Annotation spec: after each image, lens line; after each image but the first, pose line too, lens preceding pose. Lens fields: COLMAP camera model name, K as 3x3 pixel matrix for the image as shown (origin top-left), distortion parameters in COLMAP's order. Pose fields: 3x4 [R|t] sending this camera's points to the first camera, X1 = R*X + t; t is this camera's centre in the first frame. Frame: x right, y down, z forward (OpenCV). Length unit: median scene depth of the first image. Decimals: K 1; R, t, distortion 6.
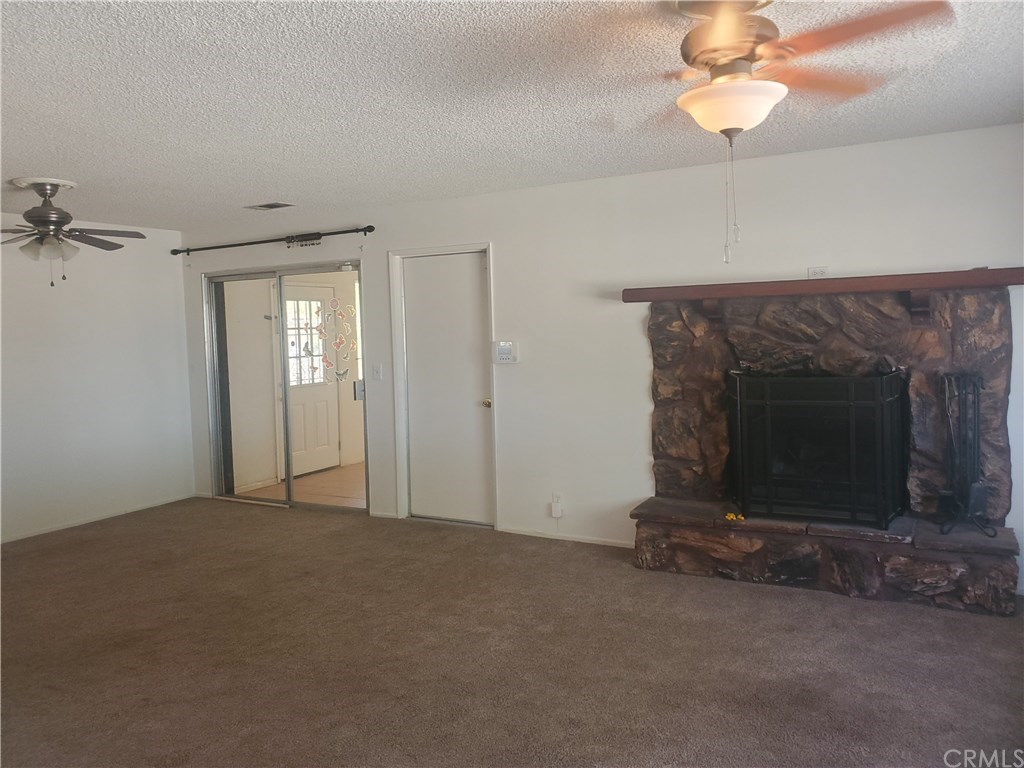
lens RADIAL K [[793.1, 0, 511.4], [0, 793.1, 376.7], [0, 0, 1]] dist [0.051579, -0.049373]
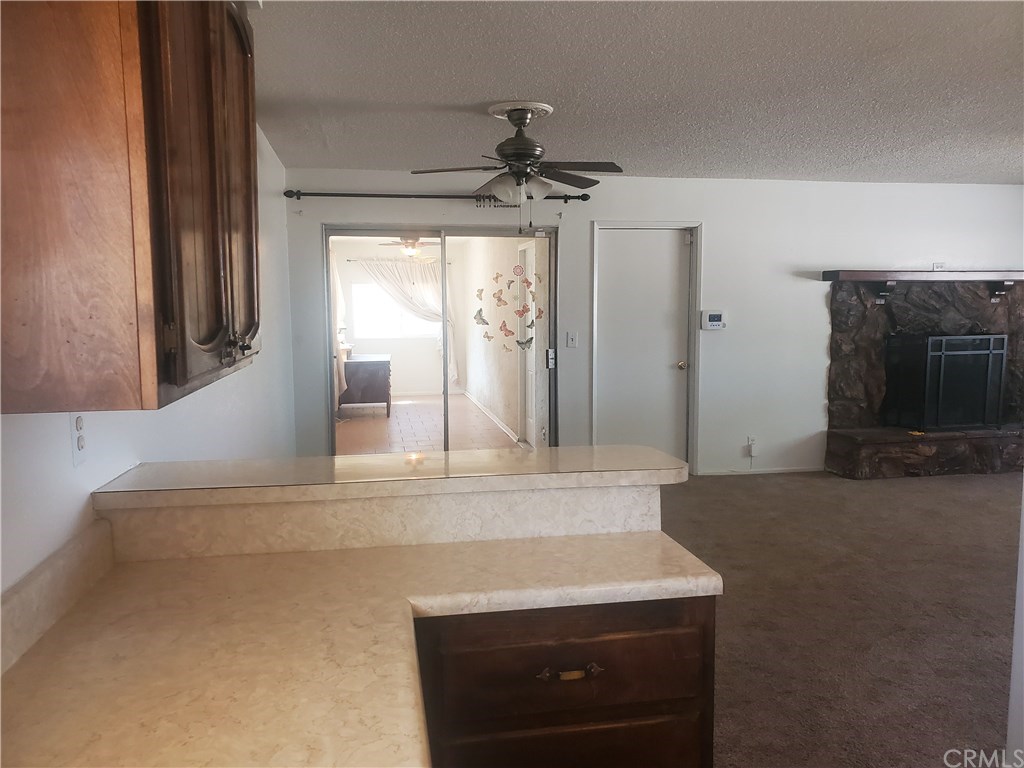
lens RADIAL K [[793.1, 0, 513.5], [0, 793.1, 389.9], [0, 0, 1]] dist [0.051579, -0.049373]
pose [[0.767557, -0.036619, 0.639933, -1.119943], [0.023330, 0.999301, 0.029201, 0.035679], [-0.640556, -0.007484, 0.767875, 0.332429]]
